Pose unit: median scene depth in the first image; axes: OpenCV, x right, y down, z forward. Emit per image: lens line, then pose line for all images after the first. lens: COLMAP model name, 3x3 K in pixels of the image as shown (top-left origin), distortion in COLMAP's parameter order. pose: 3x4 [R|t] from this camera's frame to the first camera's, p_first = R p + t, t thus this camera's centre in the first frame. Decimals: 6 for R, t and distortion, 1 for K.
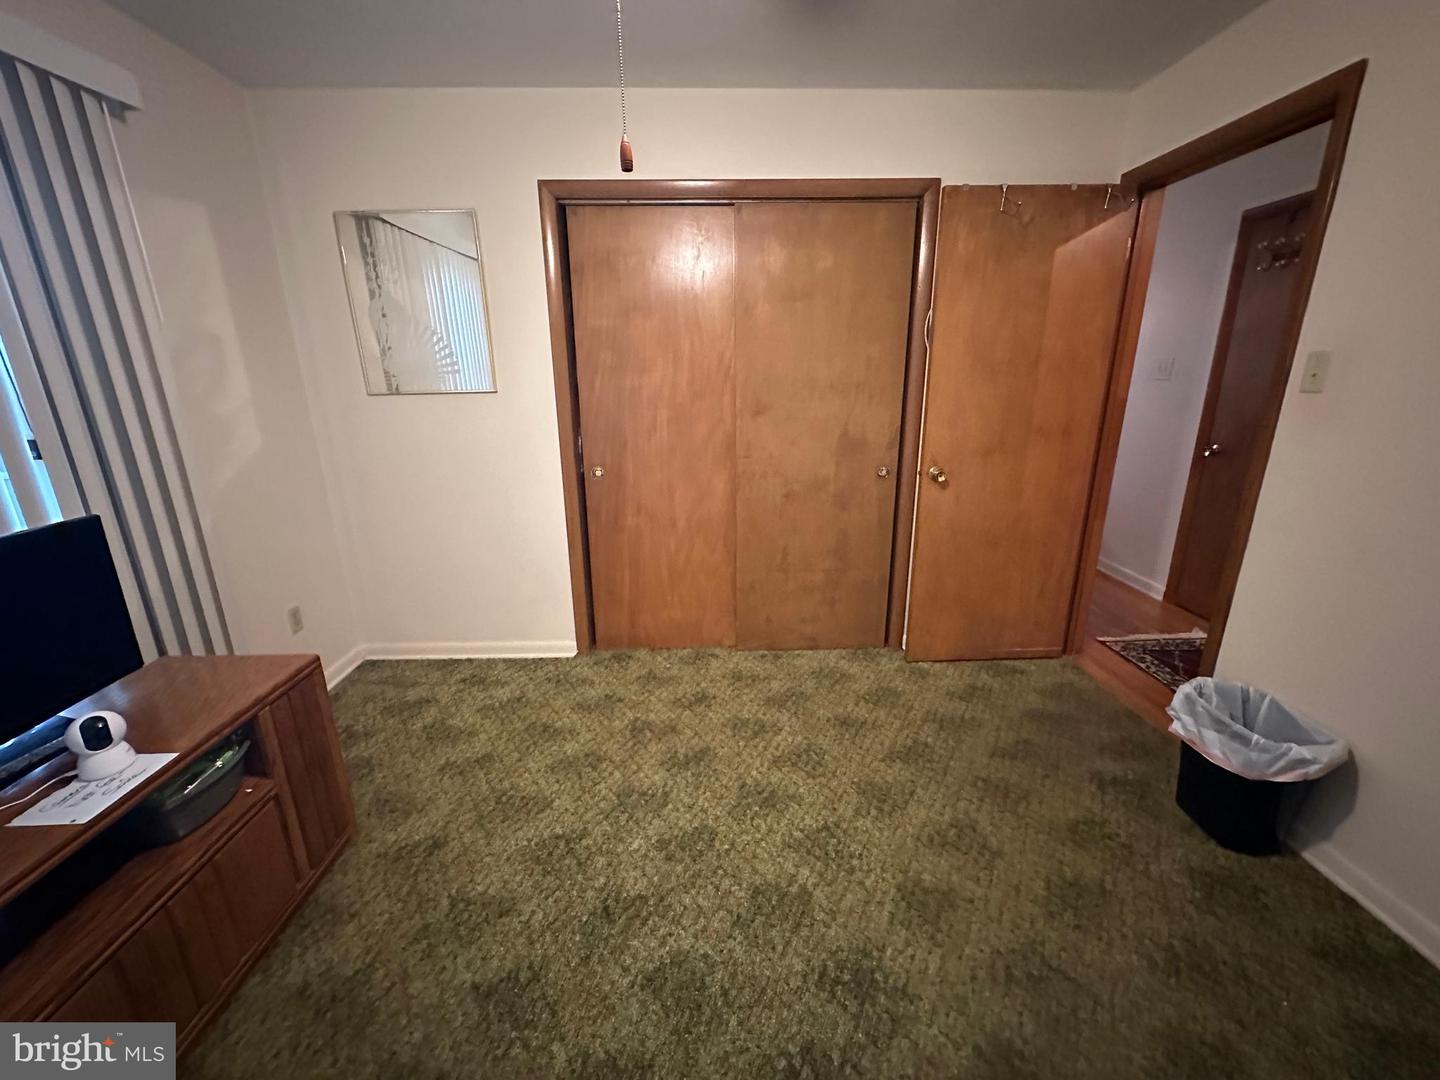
lens RADIAL K [[573.1, 0, 717.2], [0, 573.1, 544.6], [0, 0, 1]] dist [-0.004704, 0.000677]
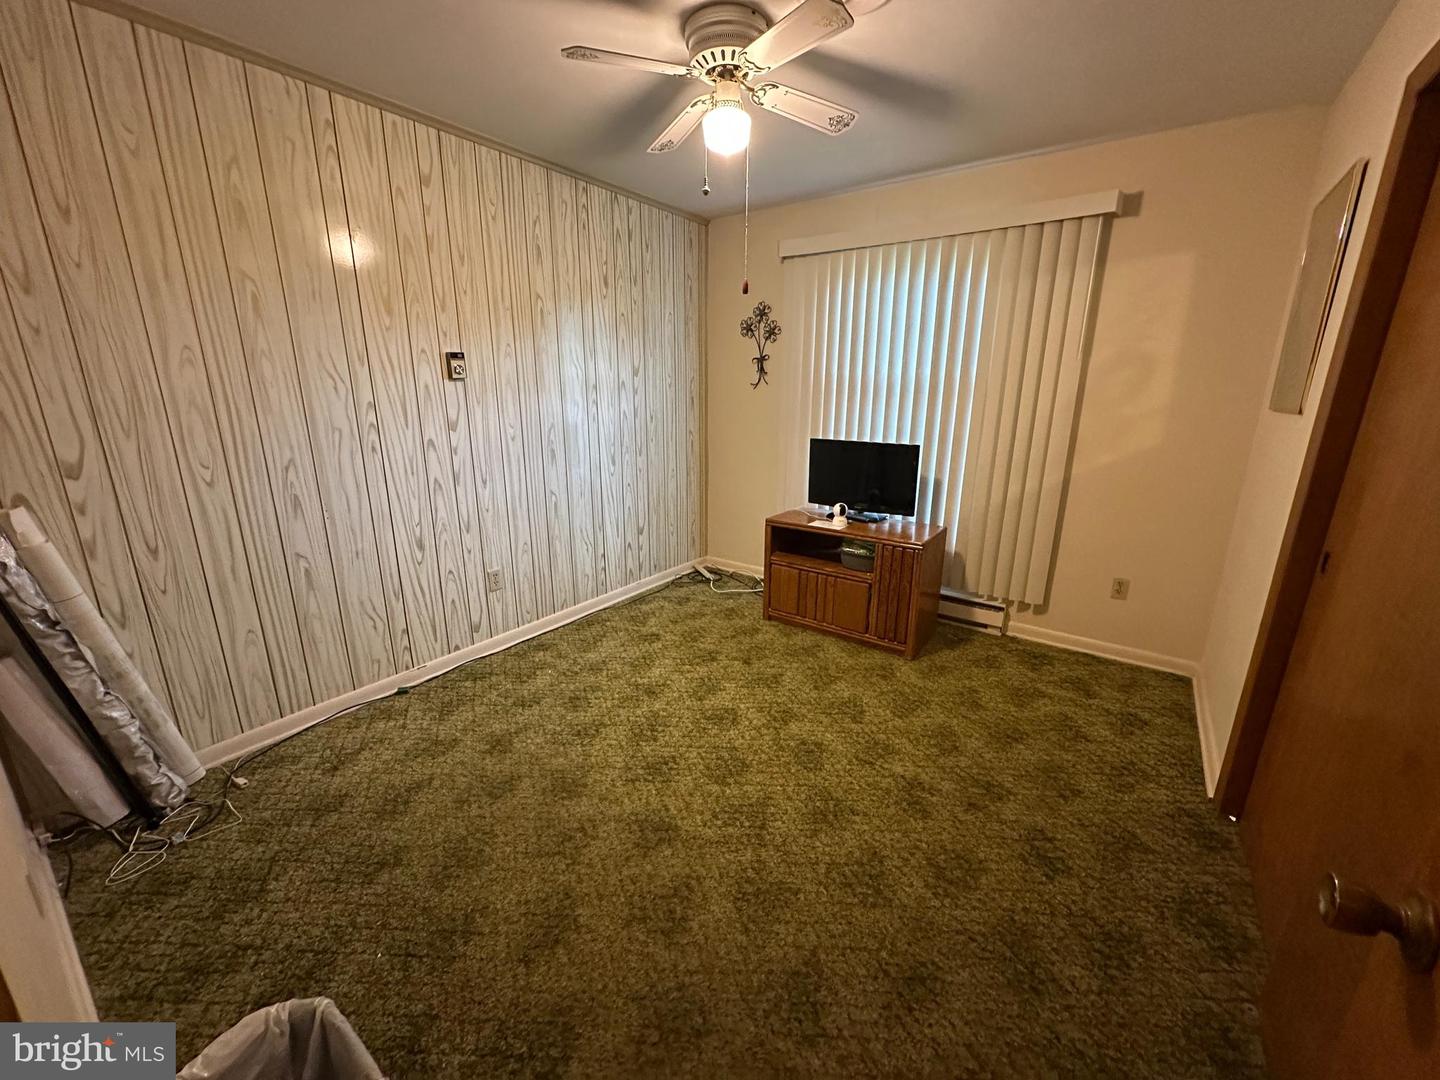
lens RADIAL K [[573.1, 0, 717.1], [0, 573.1, 533.7], [0, 0, 1]] dist [-0.004704, 0.000677]
pose [[-0.602333, 0.211876, -0.769613, 1.048650], [-0.230945, 0.876644, 0.422089, -0.438180], [0.764107, 0.431976, -0.479100, 1.373176]]
